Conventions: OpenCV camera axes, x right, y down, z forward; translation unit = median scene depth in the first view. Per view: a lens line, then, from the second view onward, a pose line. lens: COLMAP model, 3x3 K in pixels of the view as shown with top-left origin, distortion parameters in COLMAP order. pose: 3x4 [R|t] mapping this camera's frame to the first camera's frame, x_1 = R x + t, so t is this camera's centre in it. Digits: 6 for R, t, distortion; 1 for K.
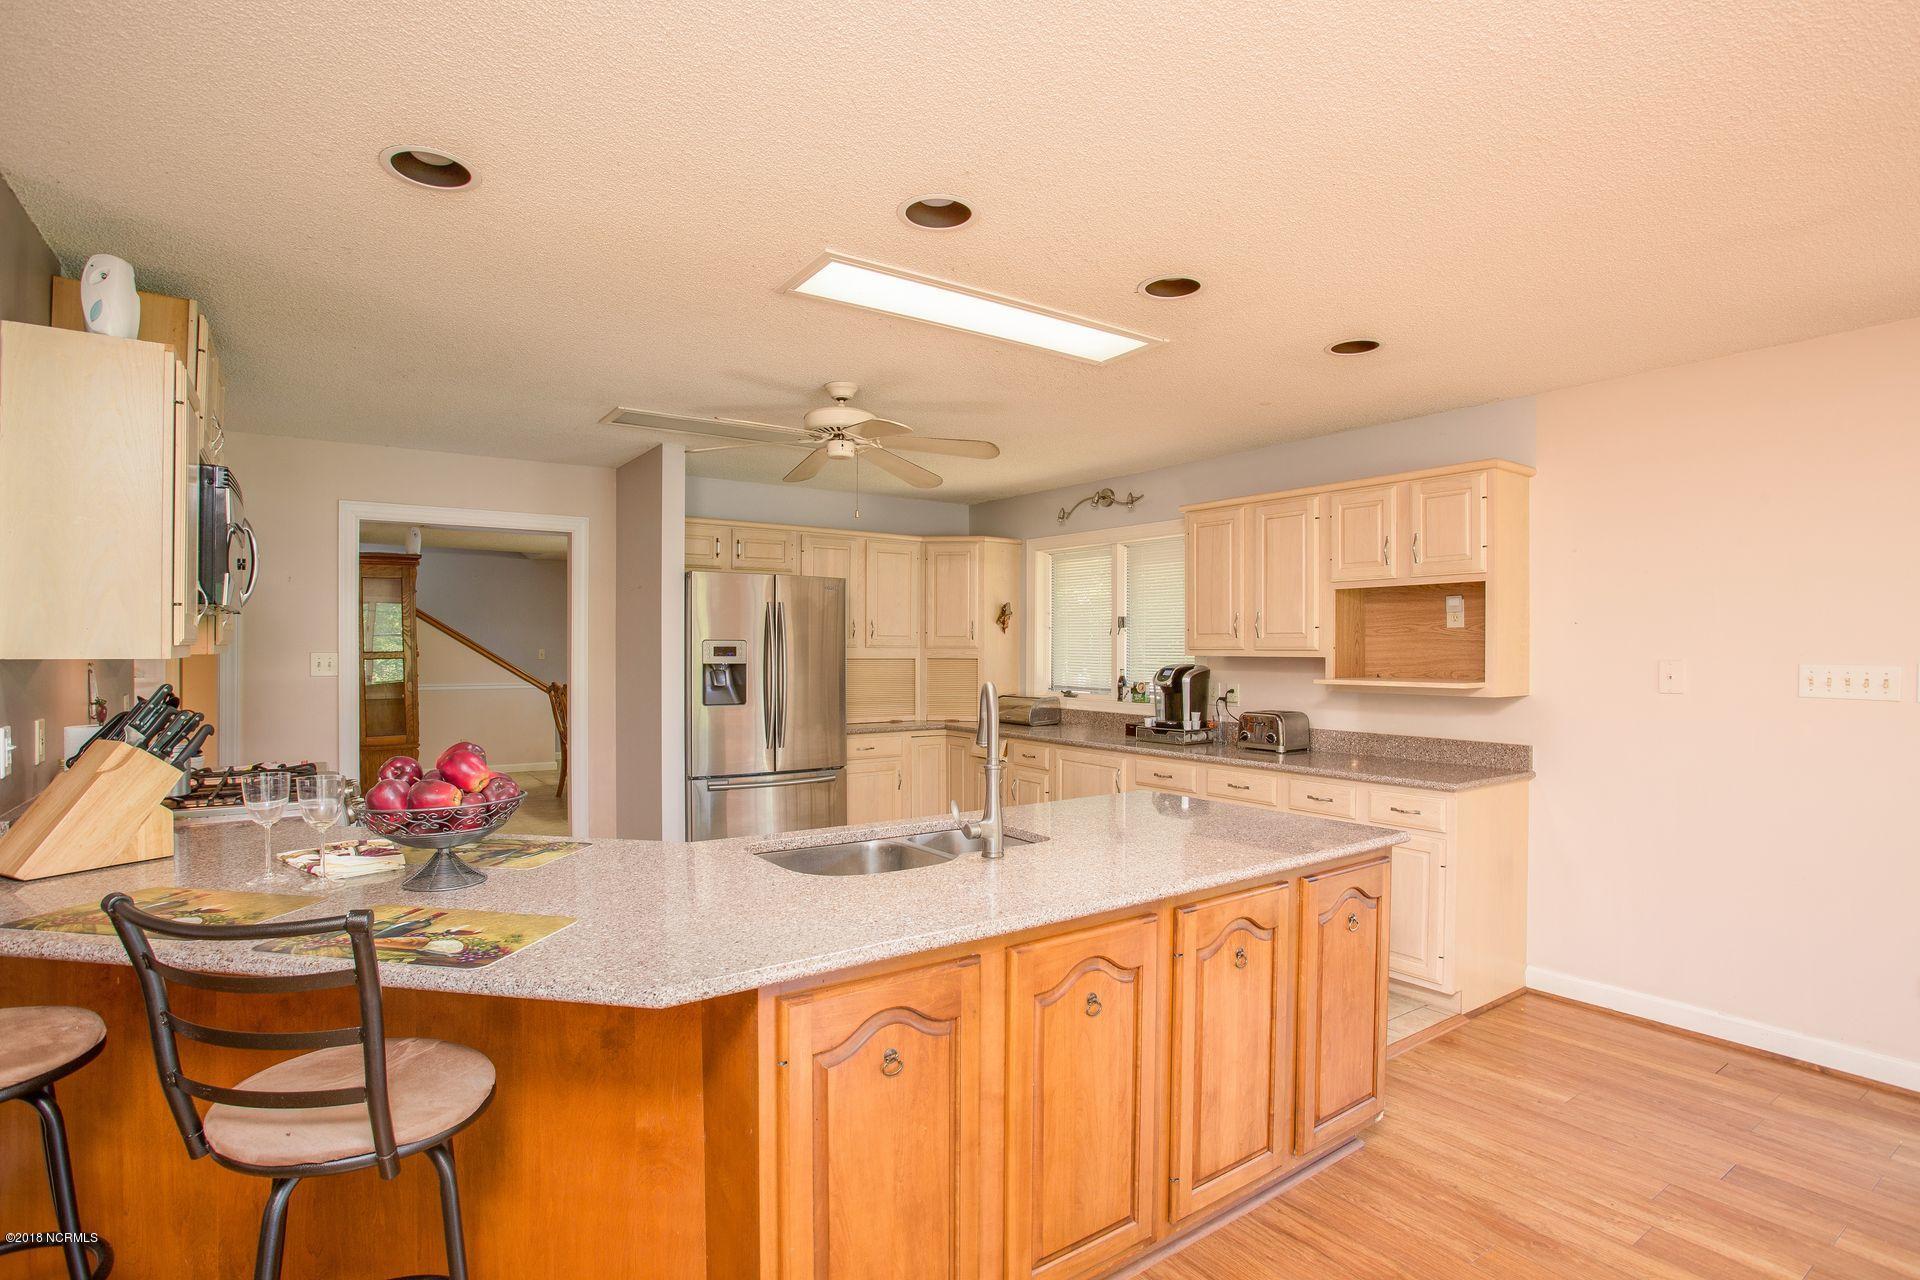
lens RADIAL K [[956.2, 0, 963.6], [0, 956.2, 643.8], [0, 0, 1]] dist [-0.077821, 0.032387]
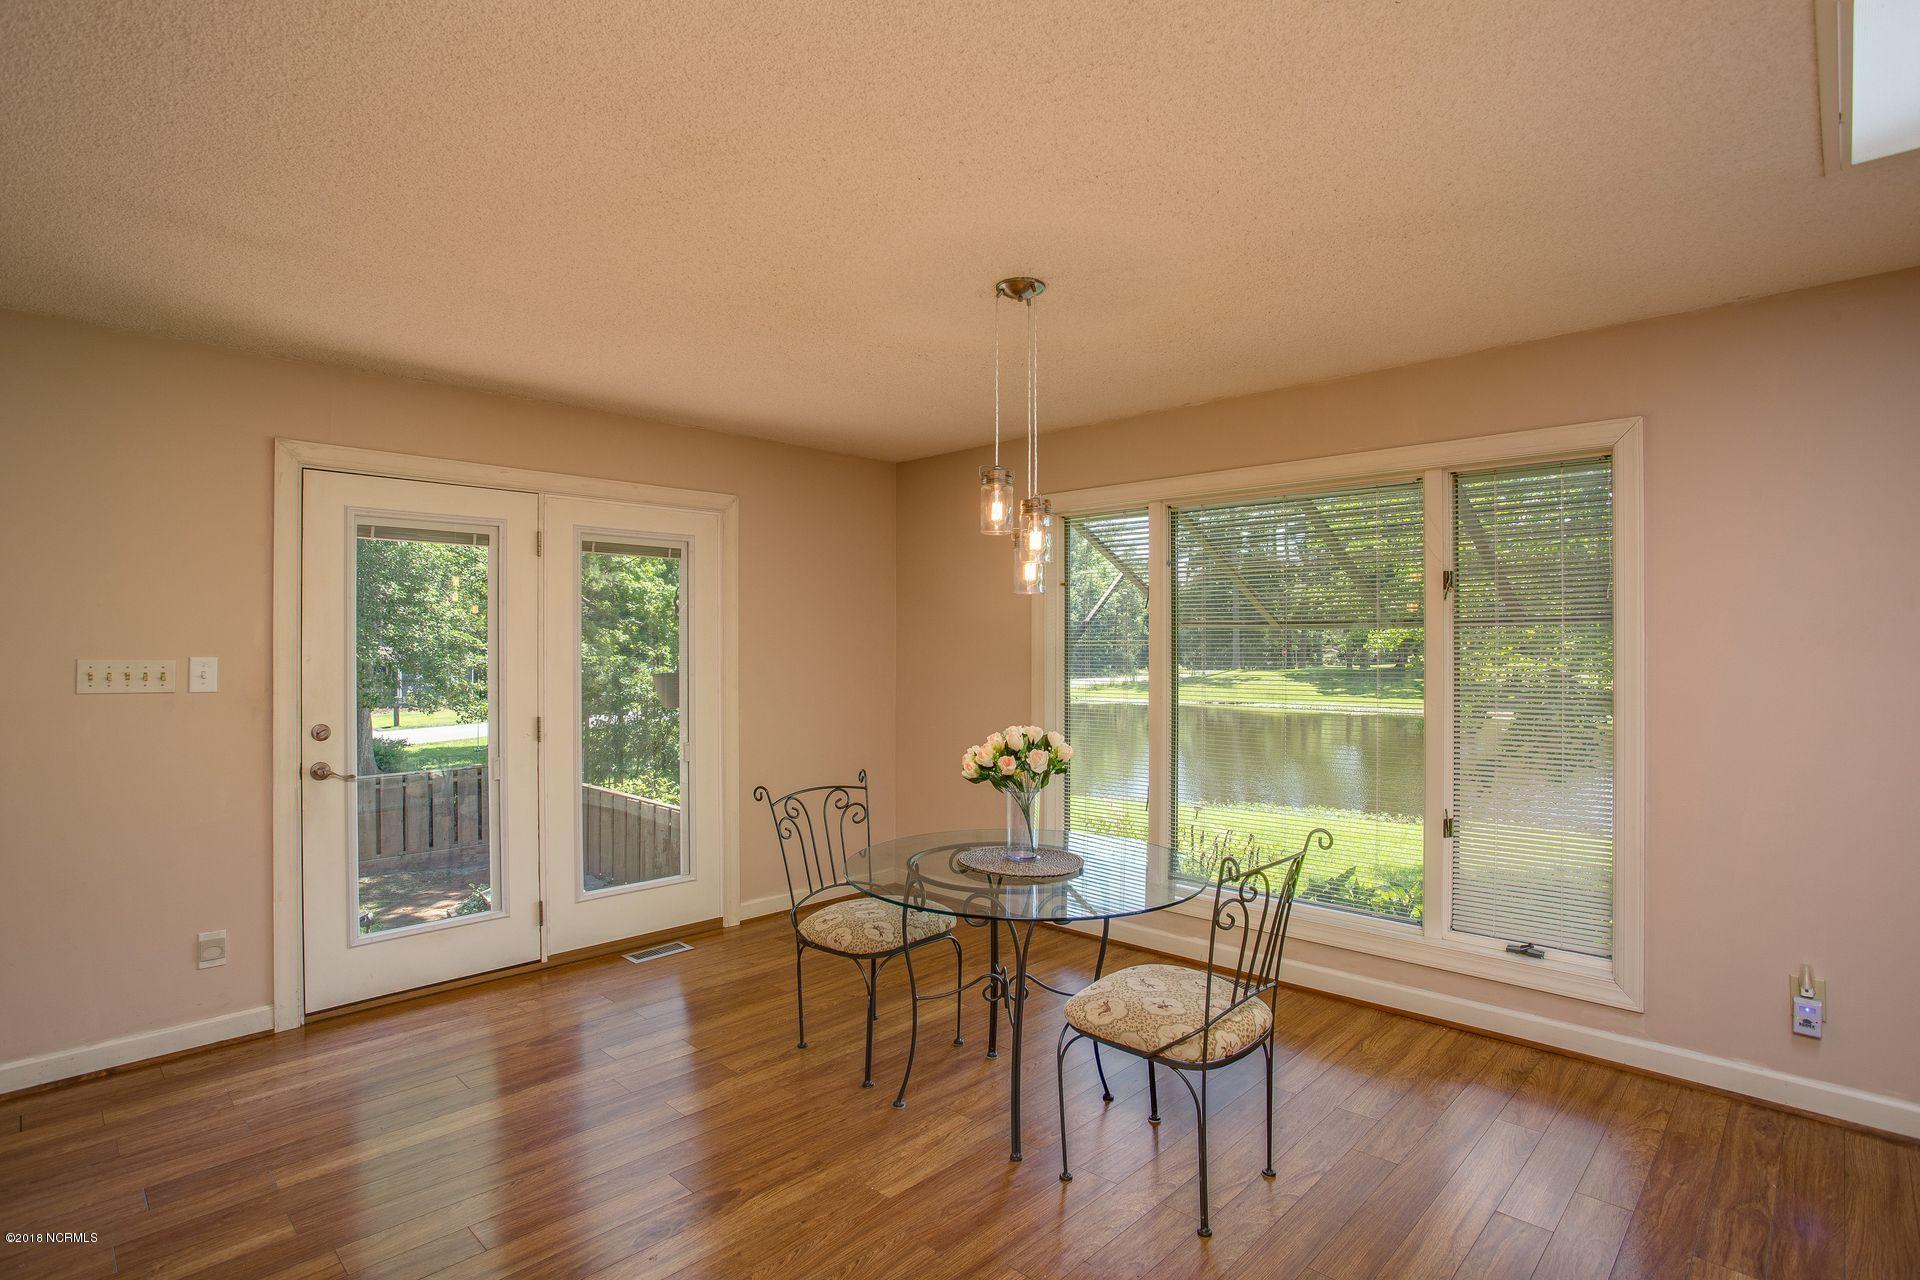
lens RADIAL K [[956.2, 0, 963.6], [0, 956.2, 643.8], [0, 0, 1]] dist [-0.077821, 0.032387]
pose [[-0.193216, -0.000886, 0.981156, -0.200641], [-0.009701, 0.999952, -0.001007, -0.001923], [-0.981108, -0.009712, -0.193216, 0.293560]]
